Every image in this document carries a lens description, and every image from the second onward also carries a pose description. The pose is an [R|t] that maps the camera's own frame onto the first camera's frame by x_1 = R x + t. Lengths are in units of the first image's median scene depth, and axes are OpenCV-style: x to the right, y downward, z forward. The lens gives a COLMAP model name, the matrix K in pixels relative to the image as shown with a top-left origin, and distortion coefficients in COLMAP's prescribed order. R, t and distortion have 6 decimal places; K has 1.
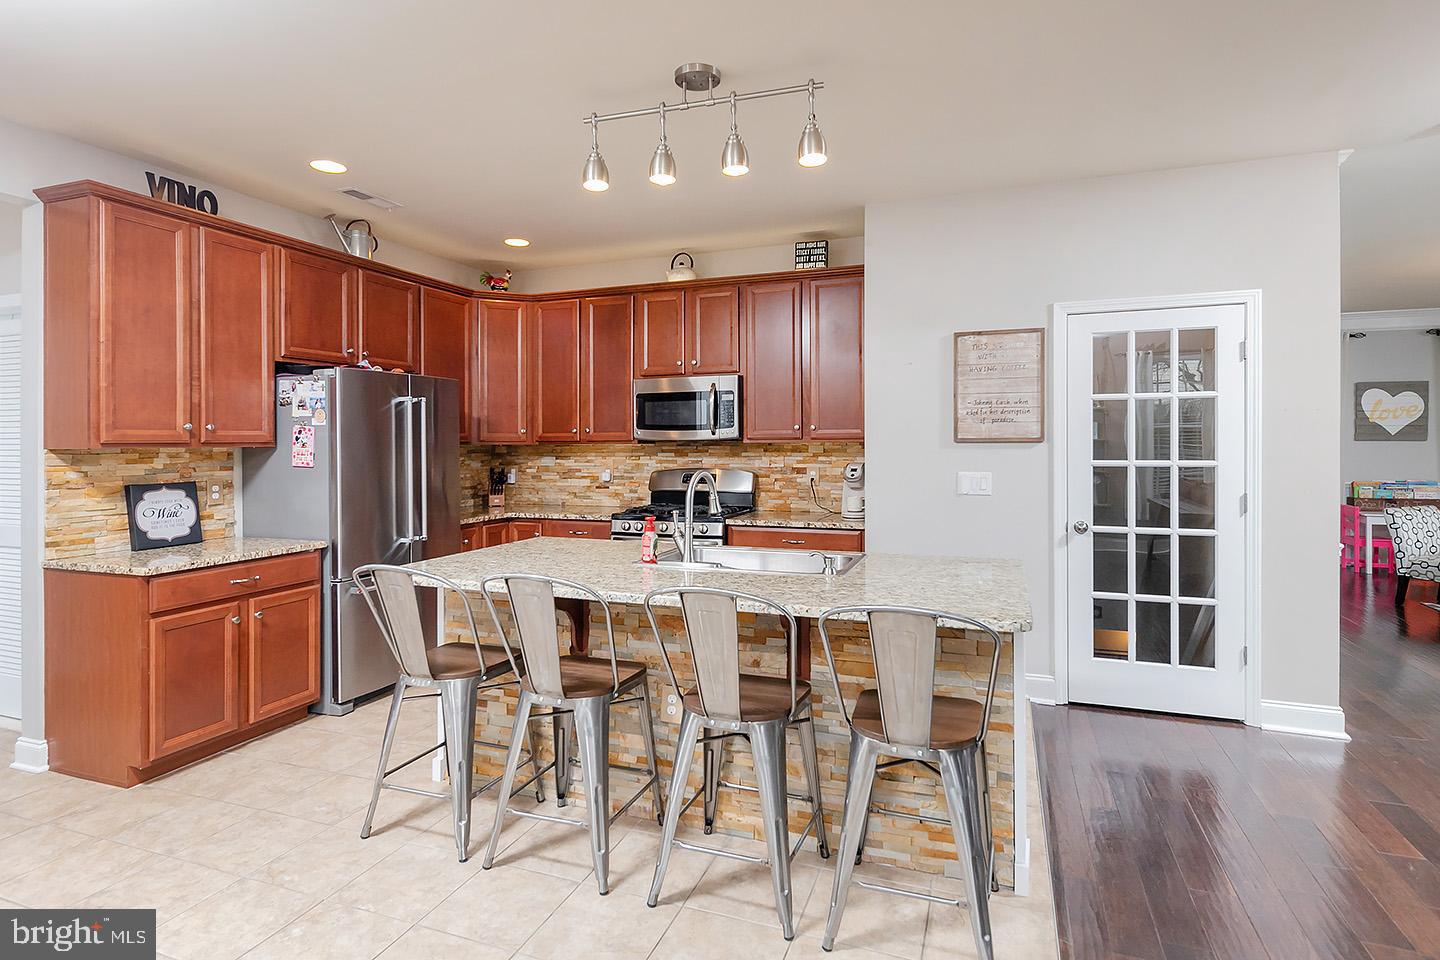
lens RADIAL K [[718.0, 0, 698.0], [0, 718.0, 442.9], [0, 0, 1]] dist [0.003887, 0.000293]
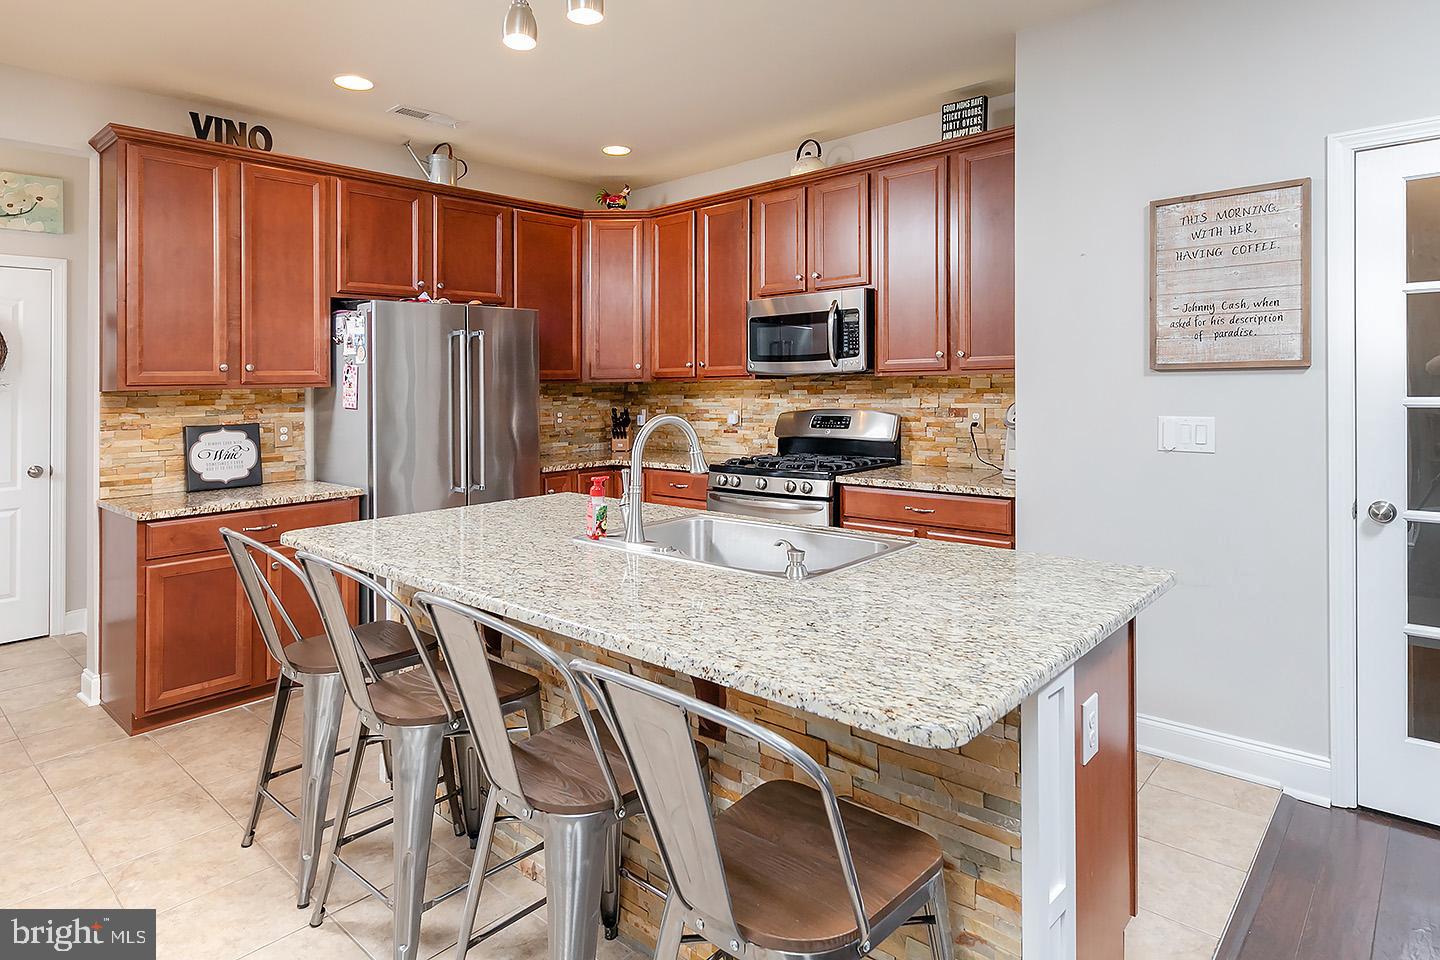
lens RADIAL K [[764.9, 0, 719.3], [0, 764.9, 384.6], [0, 0, 1]] dist [0.003141, 0.000134]
pose [[0.936197, -0.010467, -0.351321, 0.234008], [0.012719, 0.999911, 0.004102, 0.004181], [0.351247, -0.008309, 0.936246, 0.213600]]
